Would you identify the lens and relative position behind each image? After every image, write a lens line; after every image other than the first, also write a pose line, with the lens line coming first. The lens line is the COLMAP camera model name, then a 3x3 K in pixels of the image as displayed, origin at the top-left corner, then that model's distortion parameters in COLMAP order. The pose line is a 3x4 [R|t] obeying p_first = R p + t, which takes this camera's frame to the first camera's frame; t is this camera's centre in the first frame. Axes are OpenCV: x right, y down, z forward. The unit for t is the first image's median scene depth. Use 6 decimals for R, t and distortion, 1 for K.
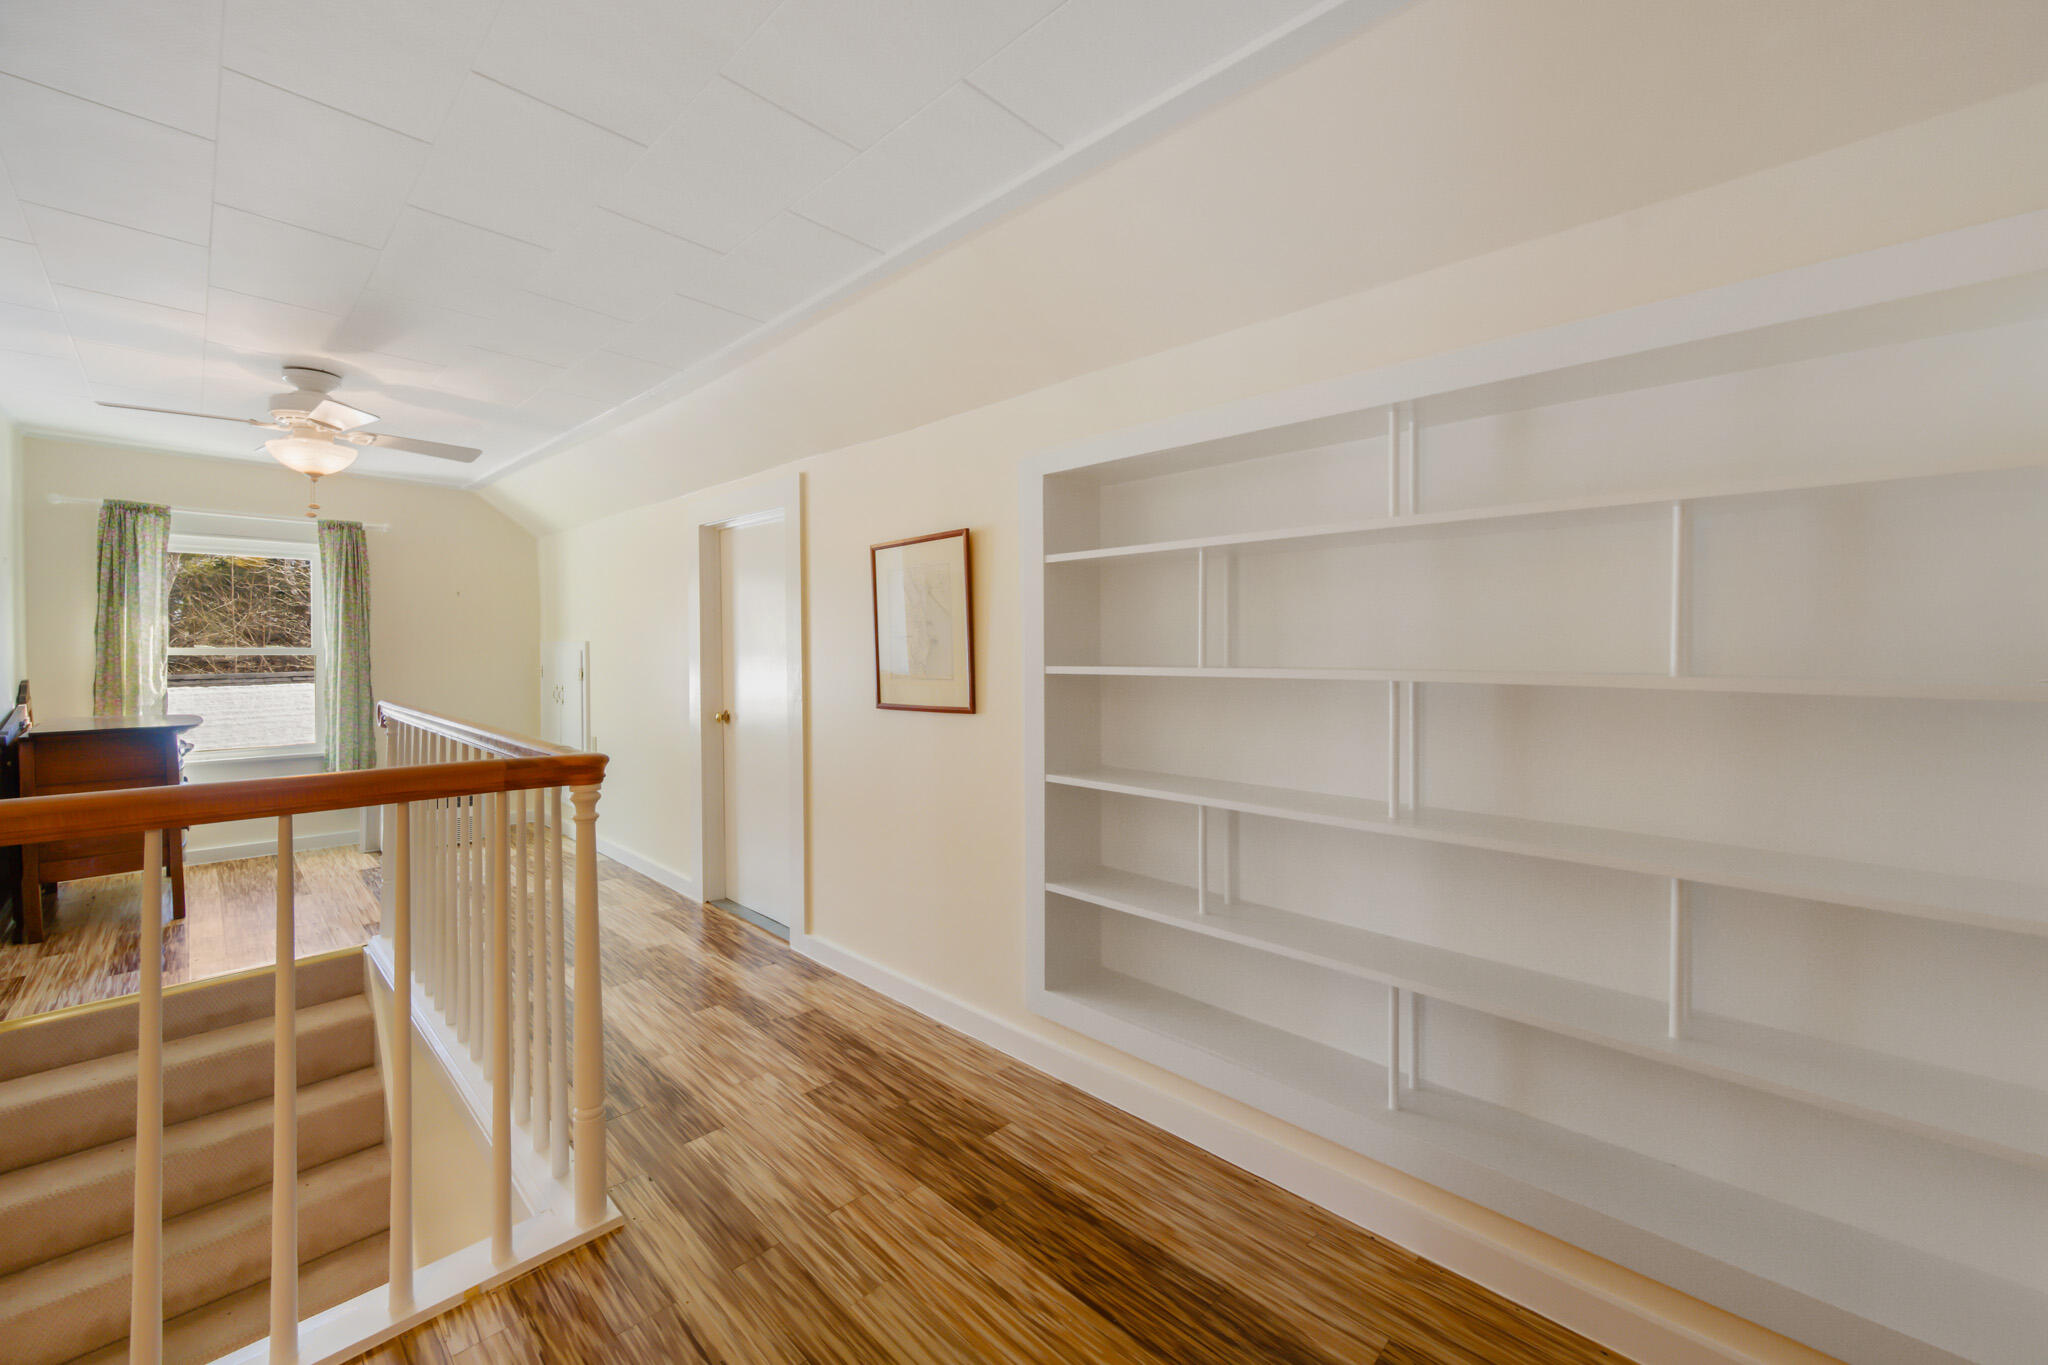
lens RADIAL K [[812.1, 0, 1017.7], [0, 812.1, 665.6], [0, 0, 1]] dist [0.000438, 0.000209]
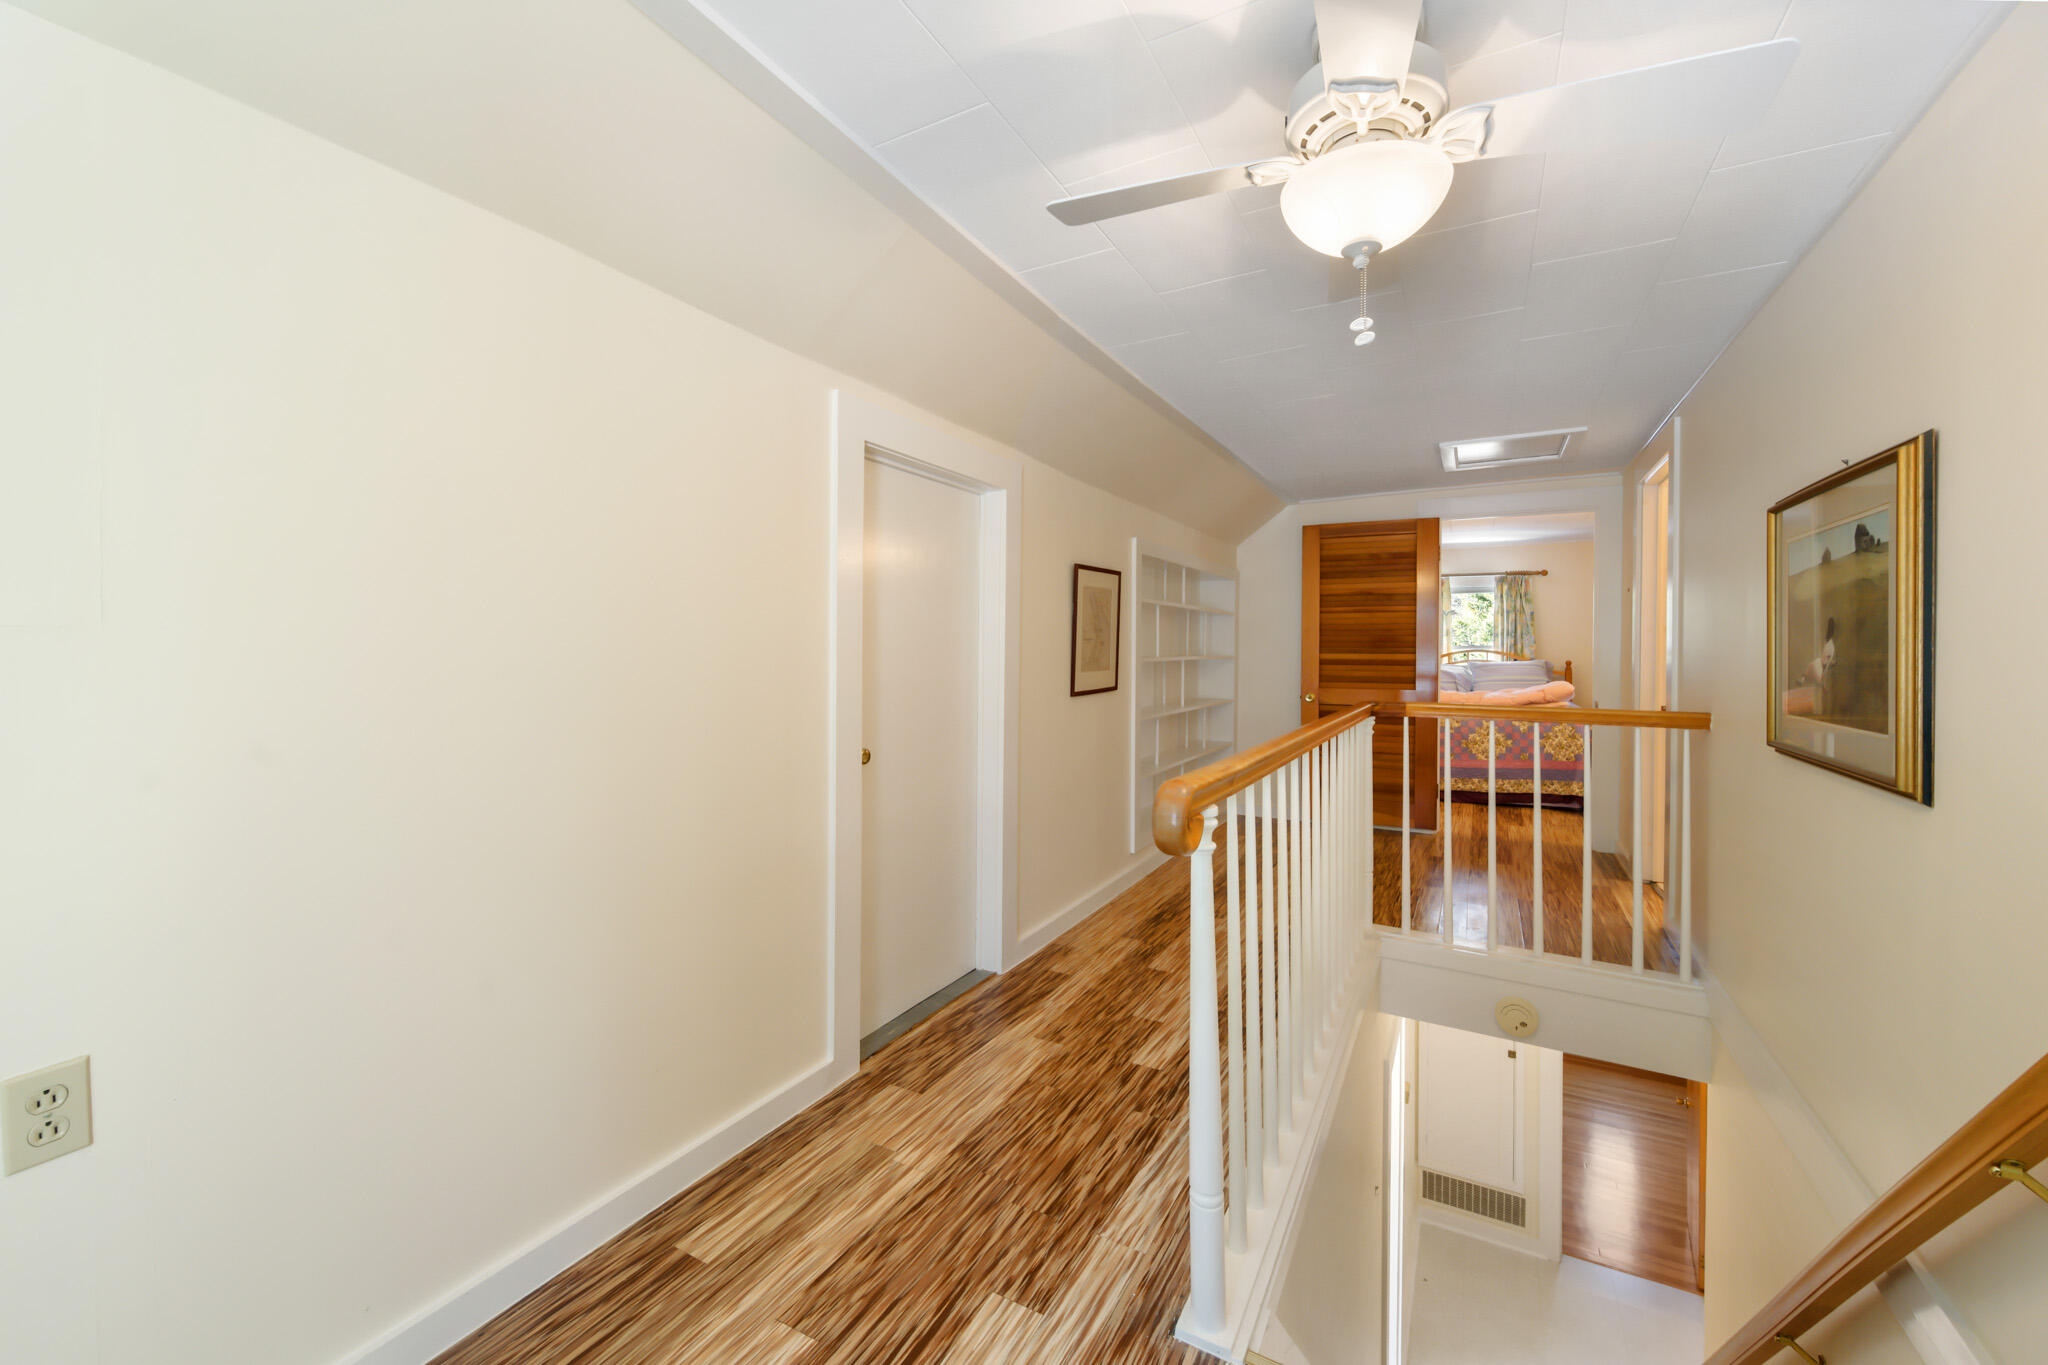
lens RADIAL K [[812.1, 0, 1037.3], [0, 812.1, 645.0], [0, 0, 1]] dist [0.000438, 0.000209]
pose [[-0.264004, -0.010972, 0.964459, -1.322183], [0.009728, 0.999854, 0.014037, -0.042599], [-0.964473, 0.013088, -0.263859, 1.352658]]
